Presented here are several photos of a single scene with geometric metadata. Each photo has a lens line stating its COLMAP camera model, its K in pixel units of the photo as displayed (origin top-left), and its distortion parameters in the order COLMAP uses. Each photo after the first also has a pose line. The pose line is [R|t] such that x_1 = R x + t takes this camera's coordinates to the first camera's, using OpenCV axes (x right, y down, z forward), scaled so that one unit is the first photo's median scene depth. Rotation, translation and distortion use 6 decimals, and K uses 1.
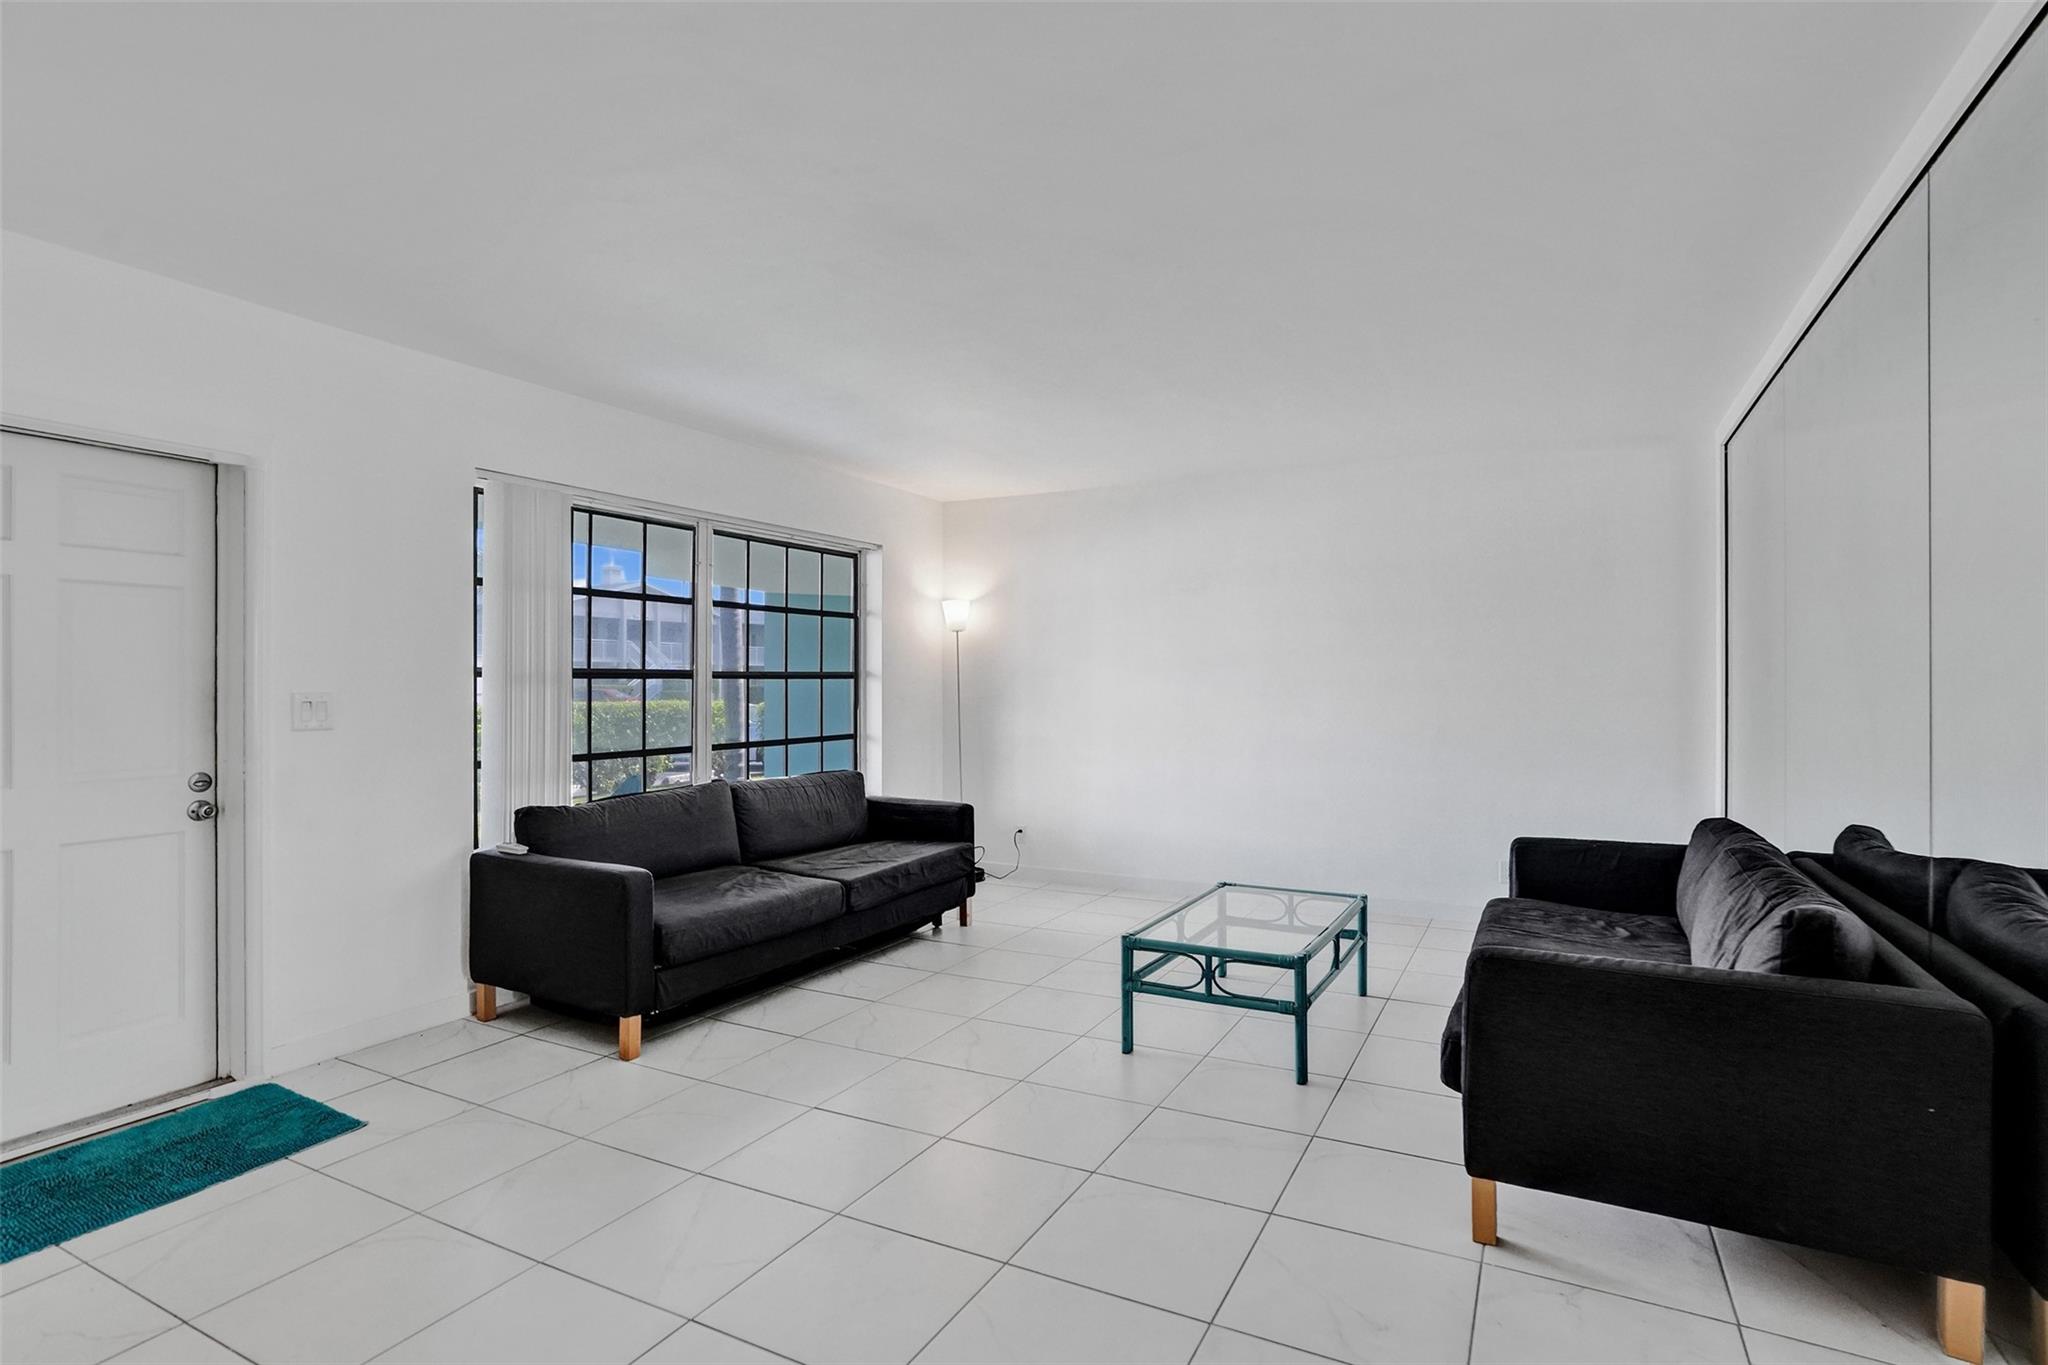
lens RADIAL K [[985.0, 0, 1021.2], [0, 985.0, 677.5], [0, 0, 1]] dist [-0.077735, 0.038784]
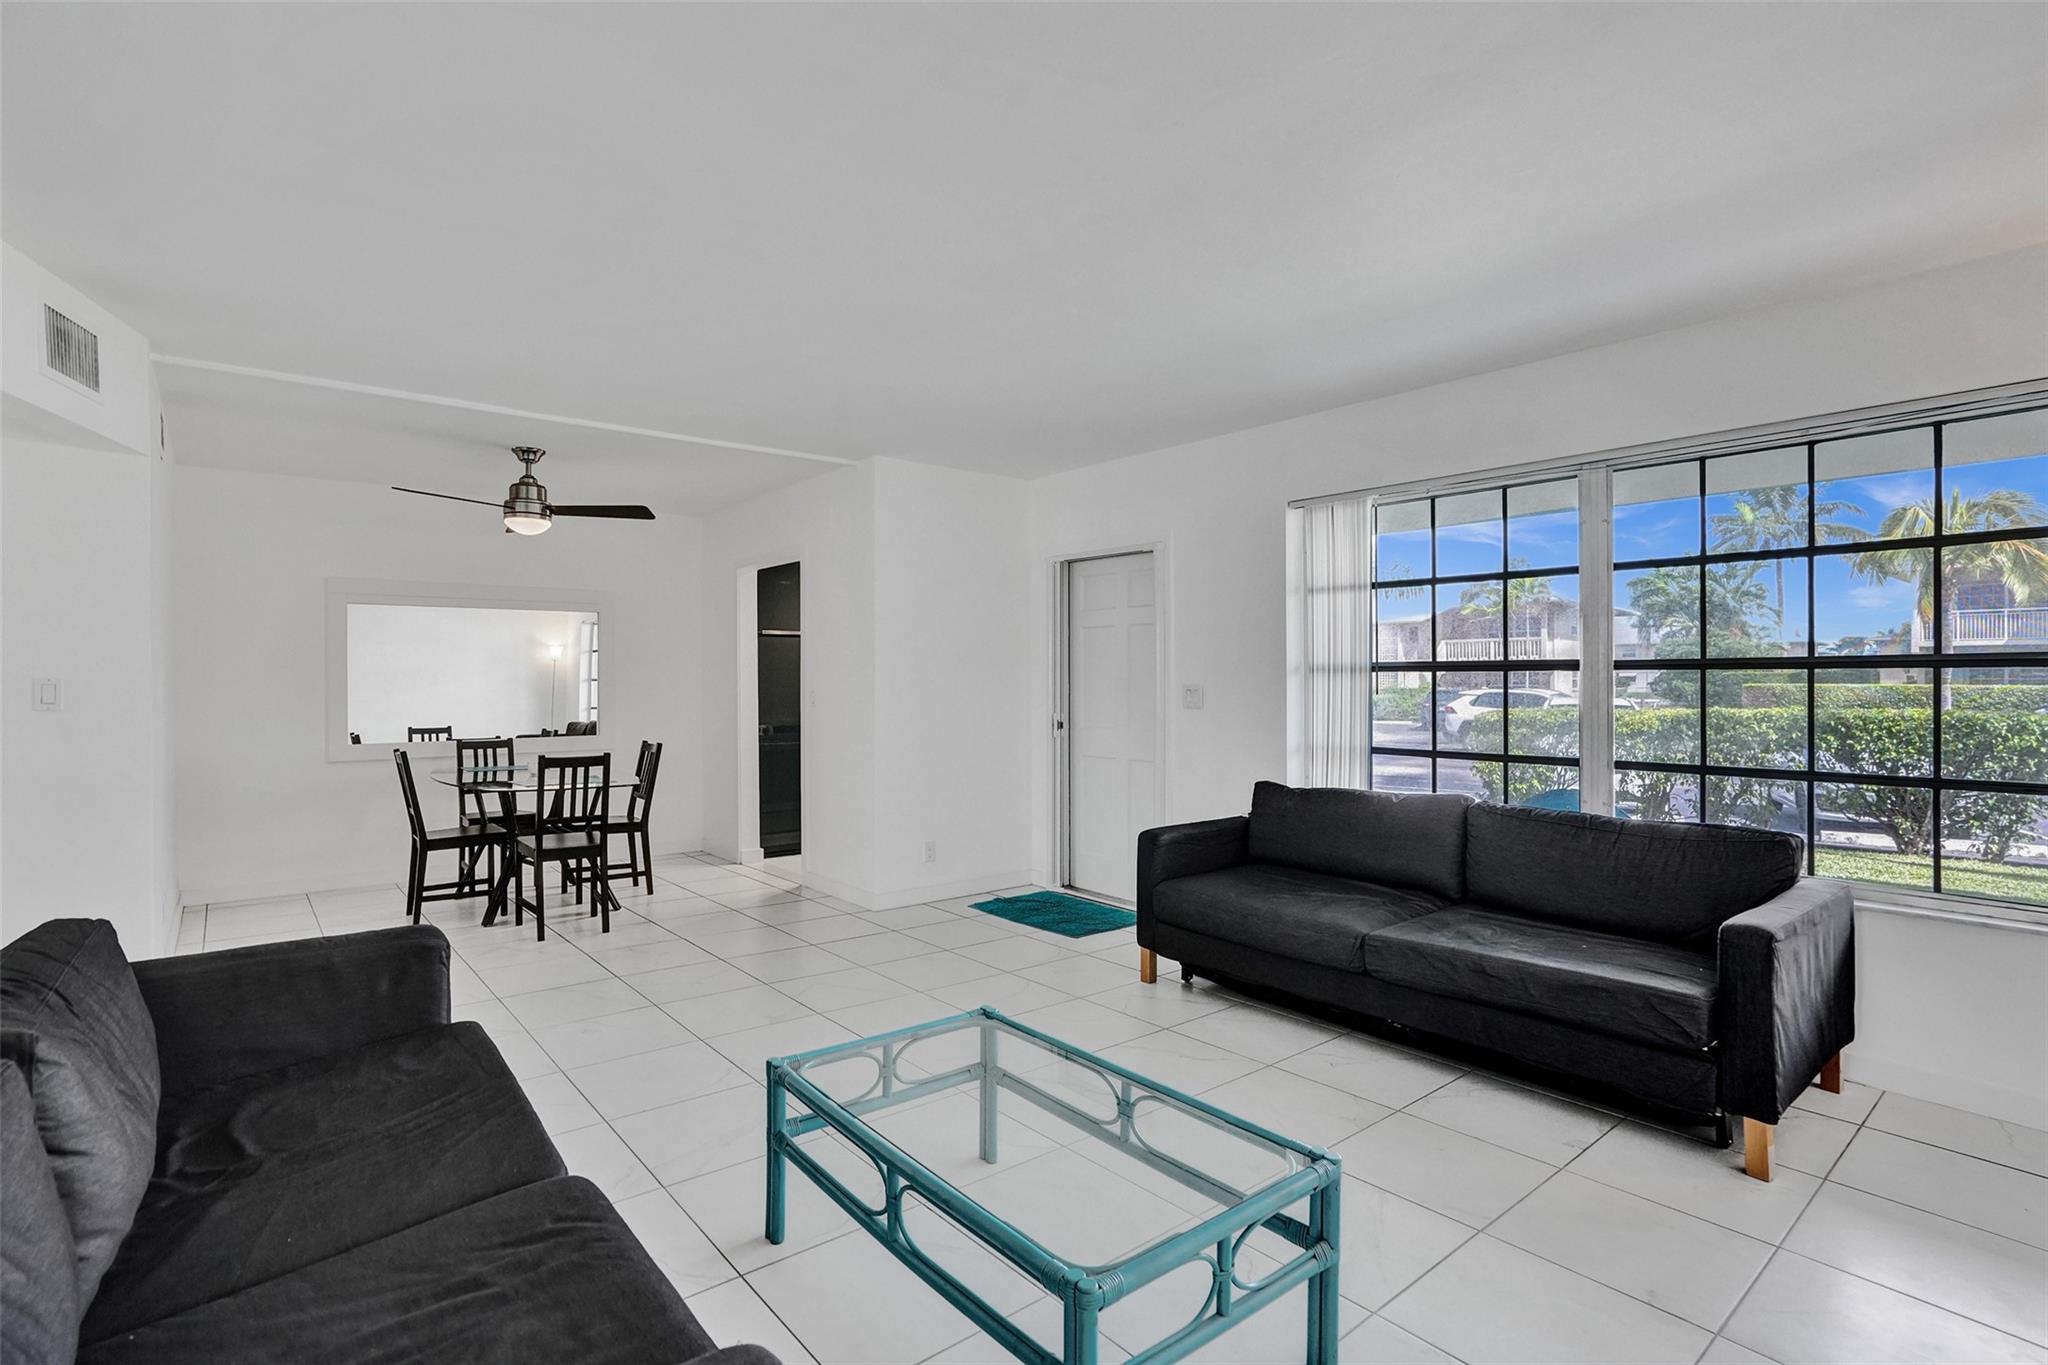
lens RADIAL K [[985.0, 0, 1021.2], [0, 985.0, 677.5], [0, 0, 1]] dist [-0.077735, 0.038784]
pose [[-0.371718, 0.004564, -0.928334, 0.631103], [0.001338, 0.999990, 0.004380, 0.002522], [0.928345, 0.000386, -0.371720, 1.030543]]
